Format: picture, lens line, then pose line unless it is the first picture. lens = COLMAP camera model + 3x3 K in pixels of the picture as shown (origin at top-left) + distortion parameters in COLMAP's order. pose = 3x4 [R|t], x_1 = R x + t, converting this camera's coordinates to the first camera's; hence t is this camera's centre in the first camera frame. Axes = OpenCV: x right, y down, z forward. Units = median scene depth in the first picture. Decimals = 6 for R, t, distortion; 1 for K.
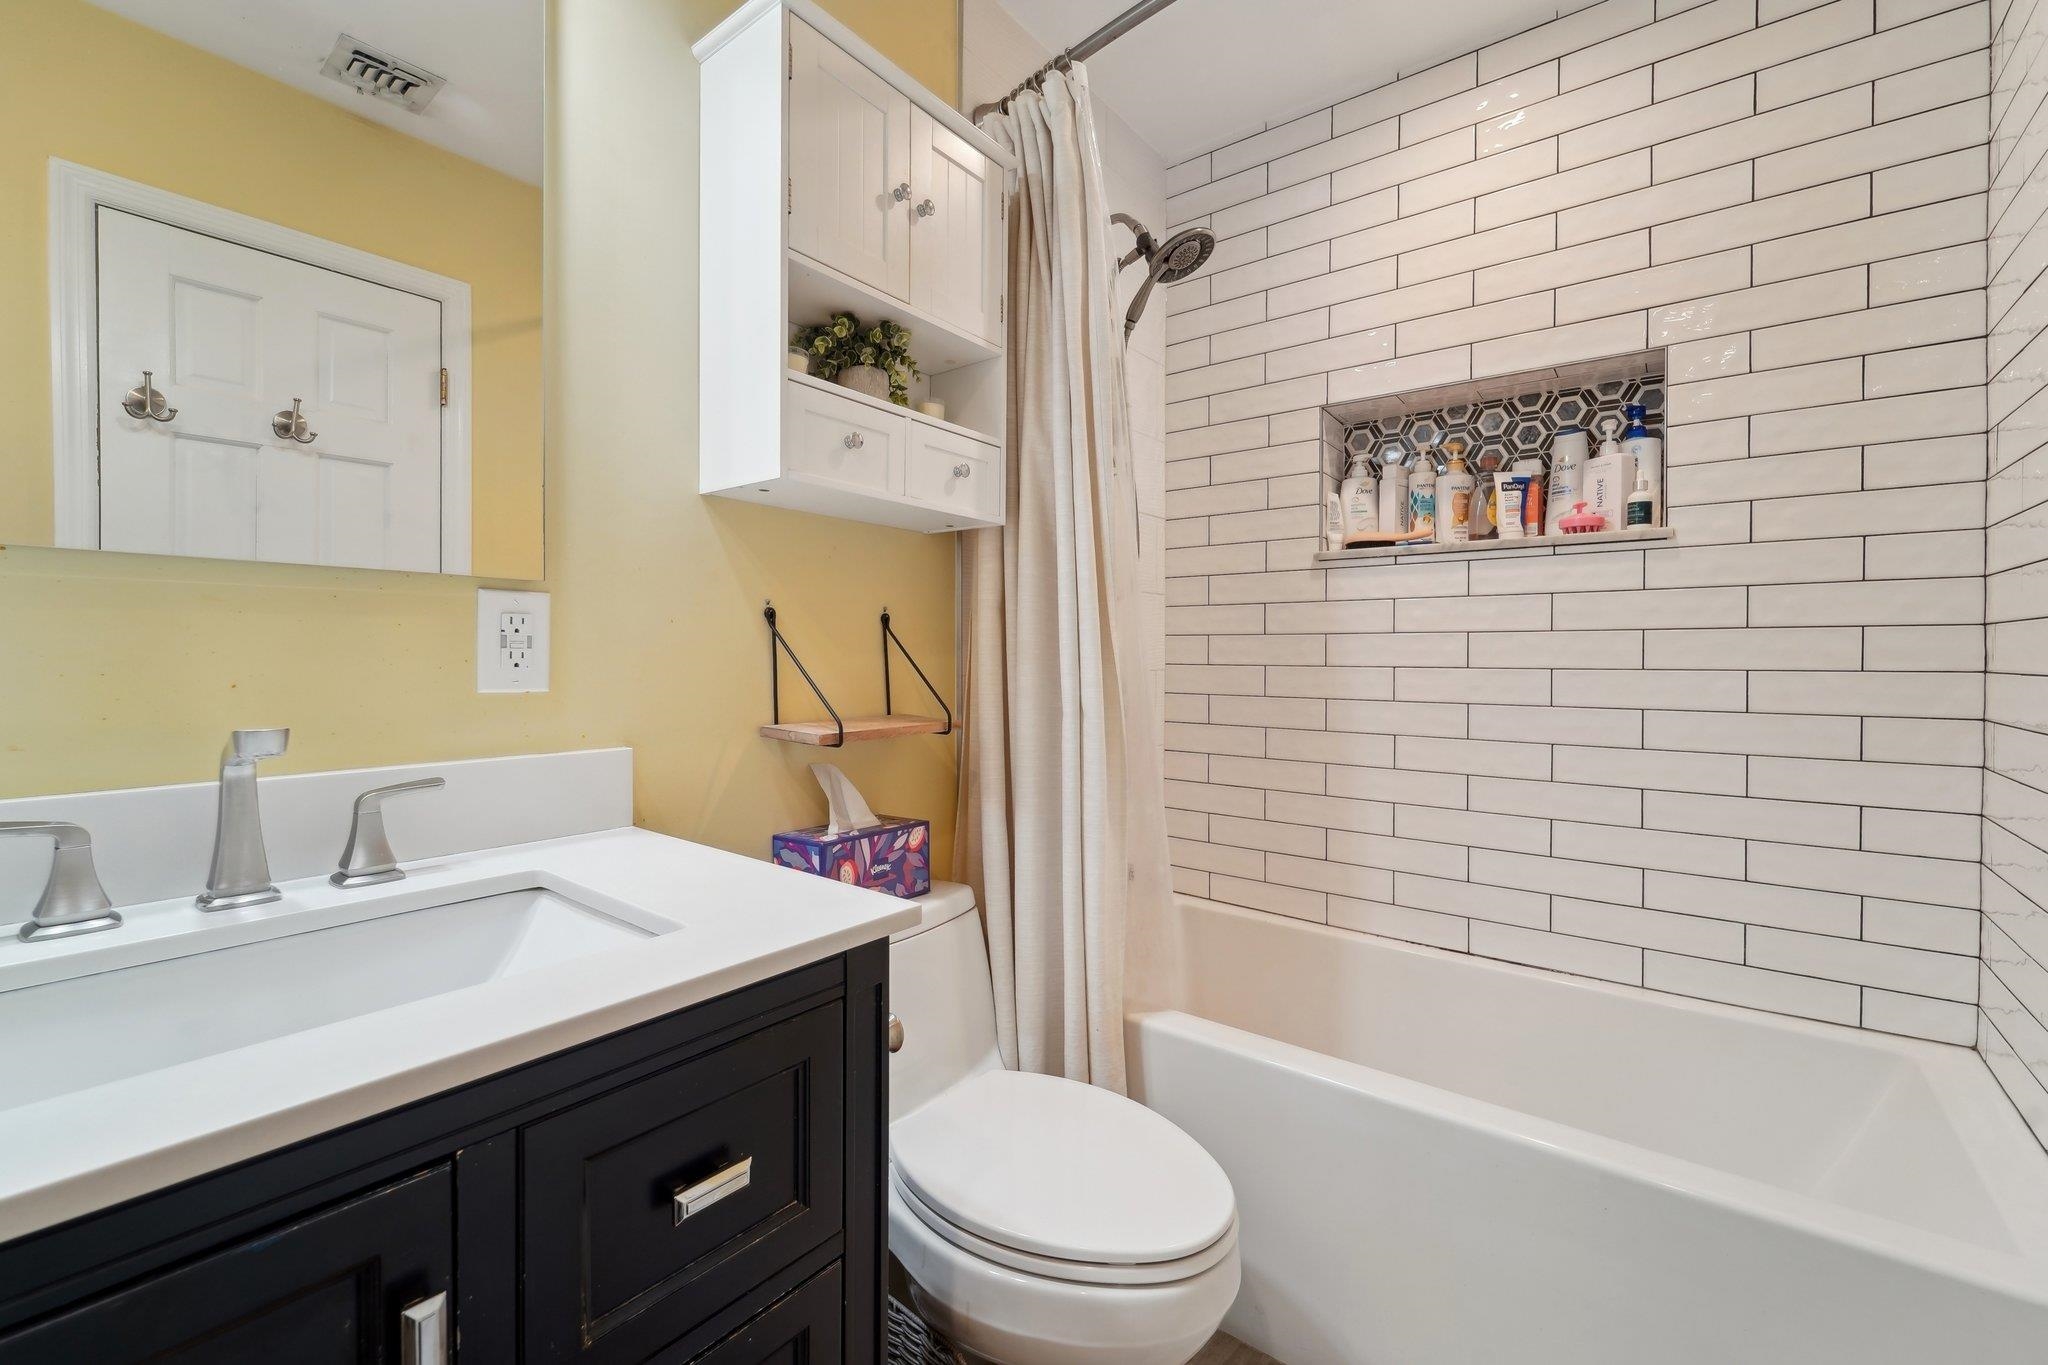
lens RADIAL K [[860.3, 0, 1030.0], [0, 860.3, 654.7], [0, 0, 1]] dist [0.010759, -0.006236]
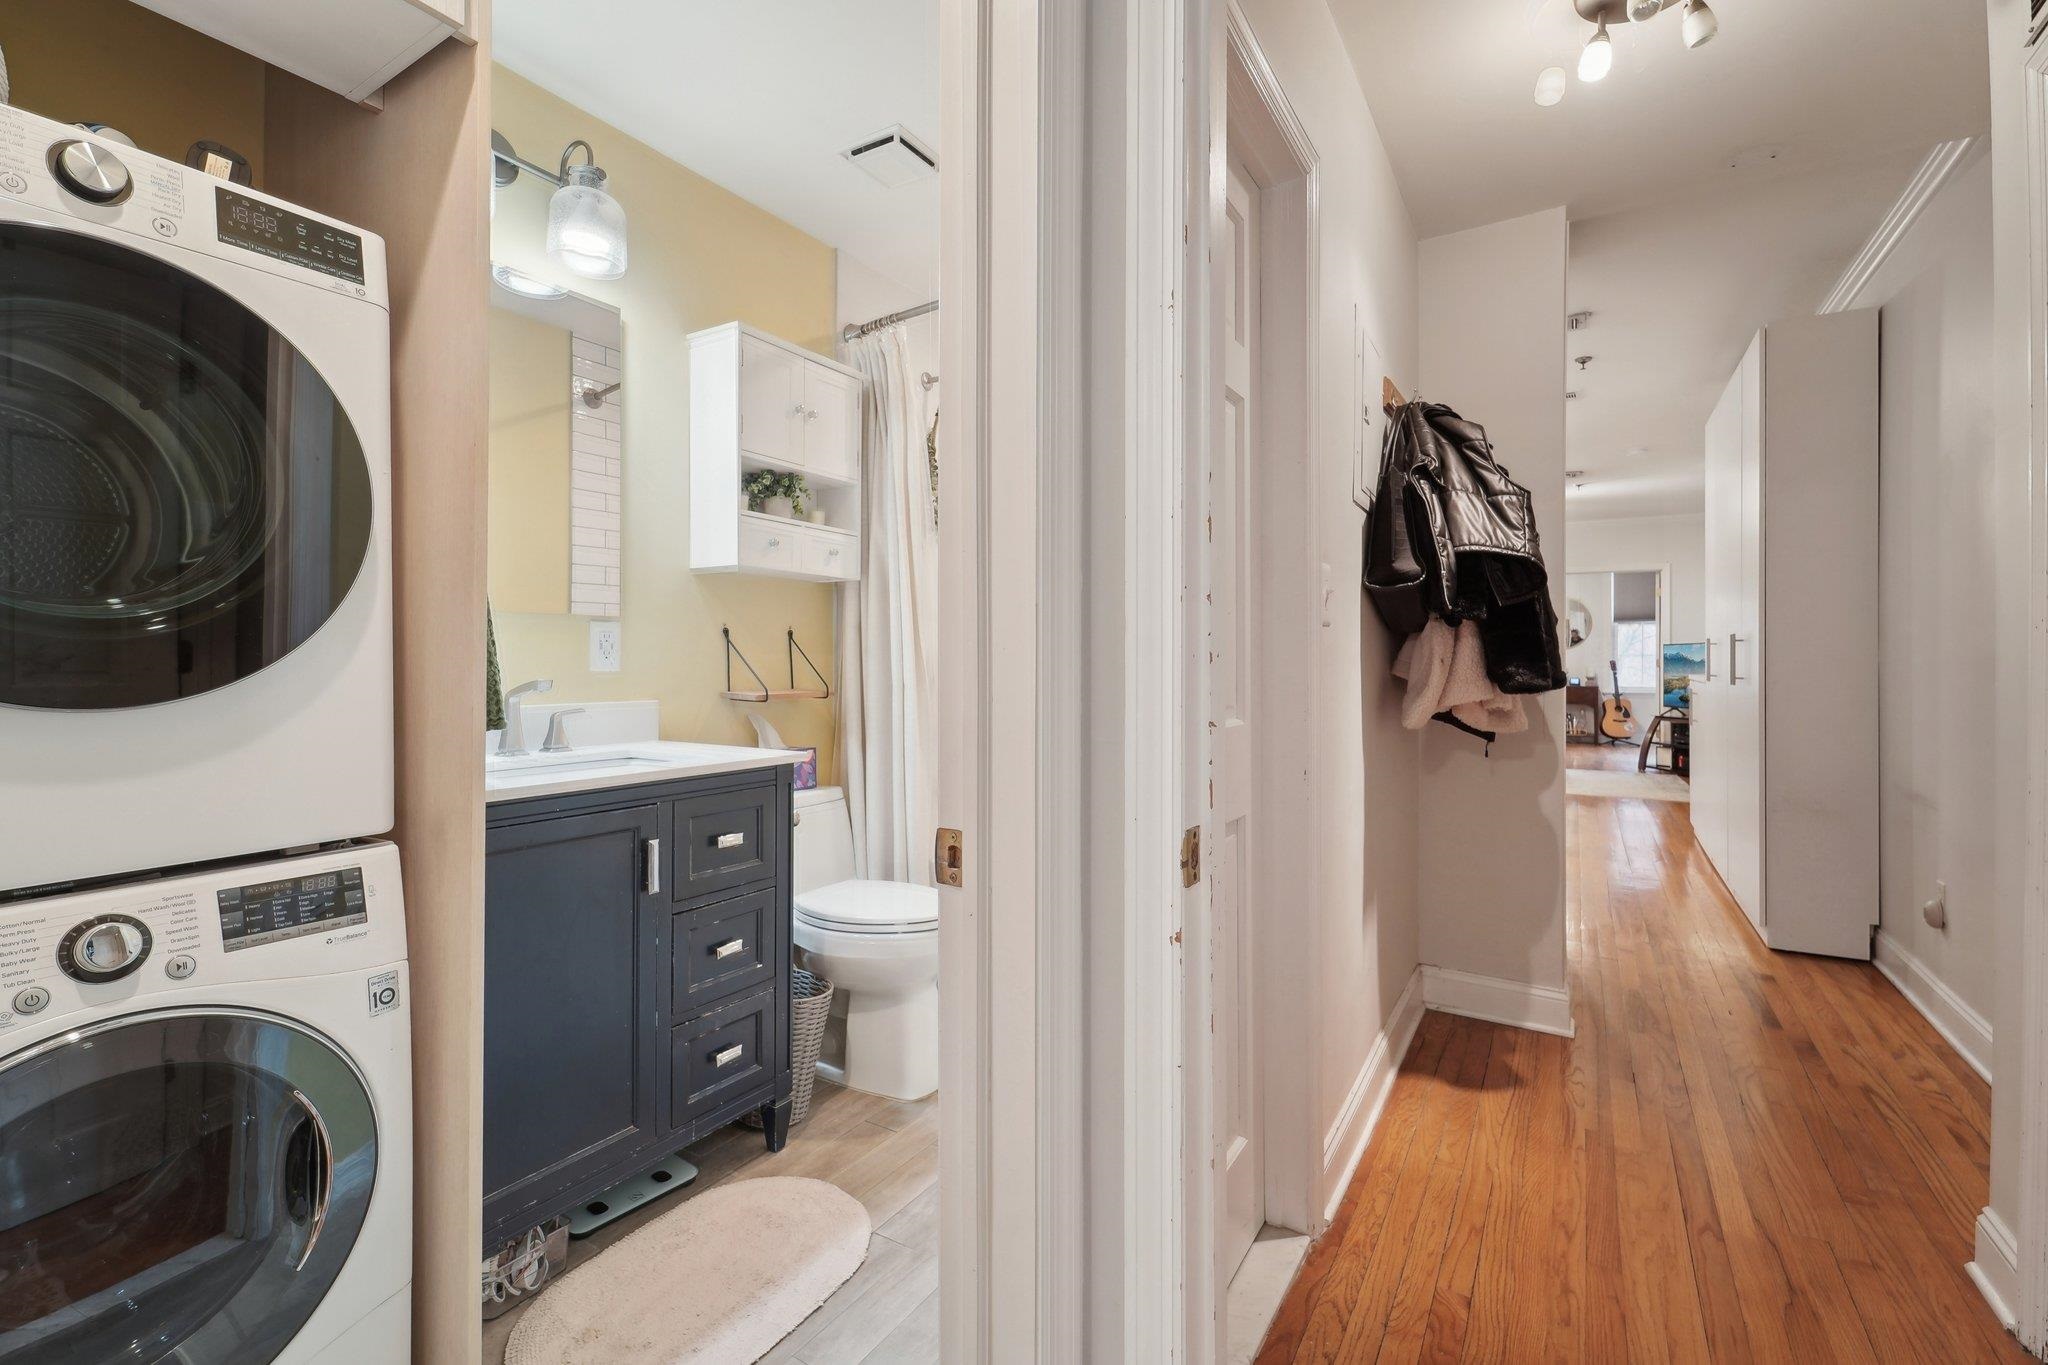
lens RADIAL K [[872.4, 0, 1040.1], [0, 872.4, 658.9], [0, 0, 1]] dist [0.000130, -0.000697]
pose [[0.993436, -0.001367, 0.114382, 0.116200], [0.001487, 0.999998, -0.000959, 0.011344], [-0.114381, 0.001123, 0.993436, -0.716170]]
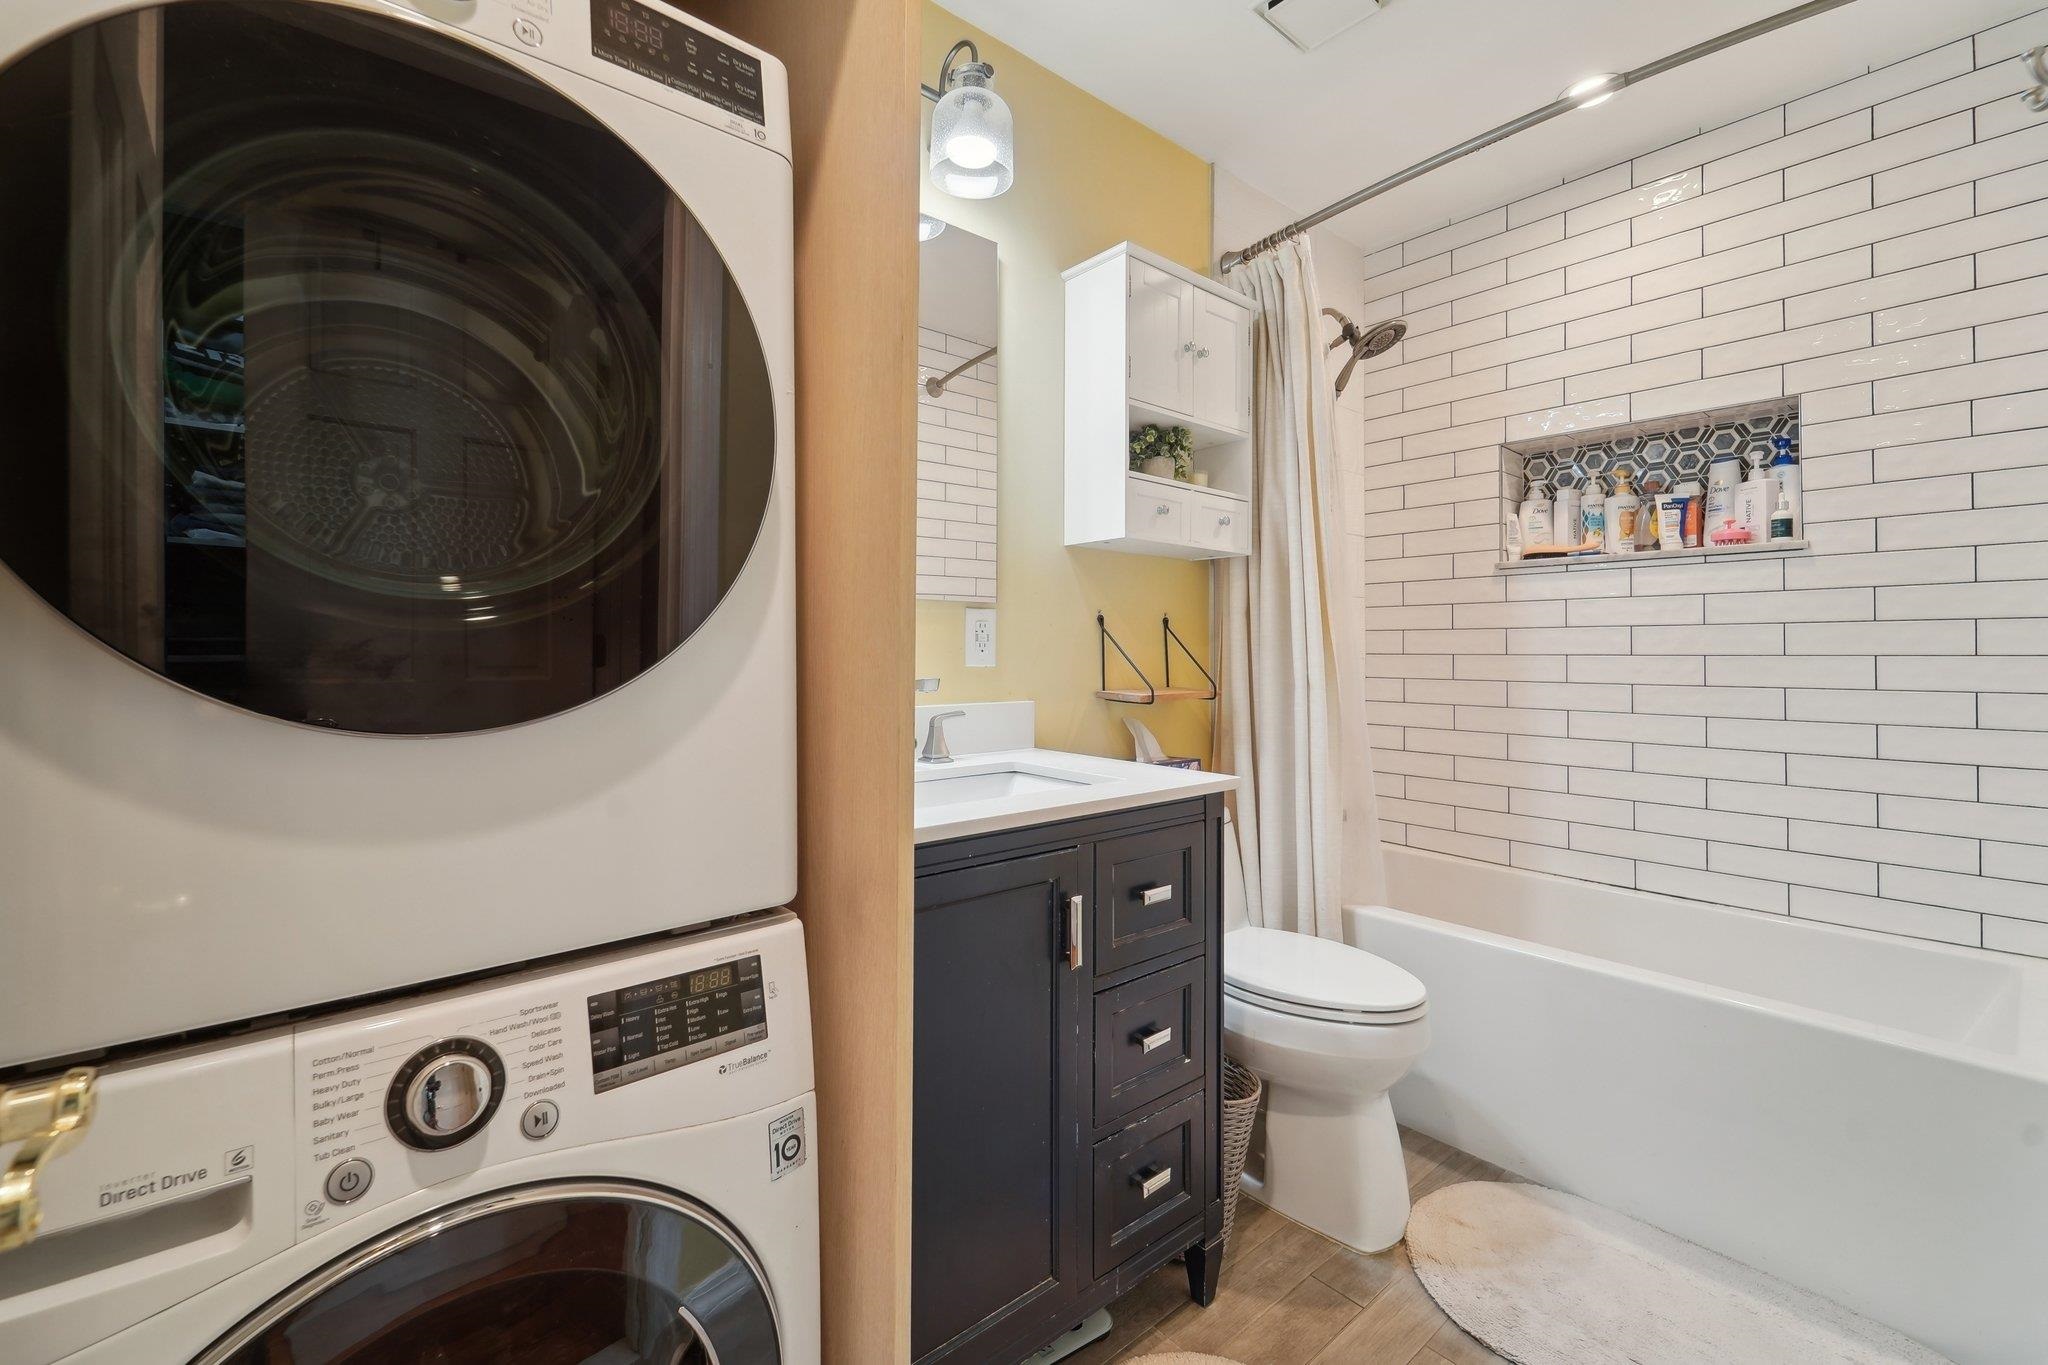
lens RADIAL K [[847.8, 0, 1019.9], [0, 847.8, 641.0], [0, 0, 1]] dist [0.003116, -0.000018]
pose [[0.976190, -0.005379, -0.216849, -0.088237], [0.002805, 0.999922, -0.012175, 0.007982], [0.216898, 0.011277, 0.976129, -0.408678]]
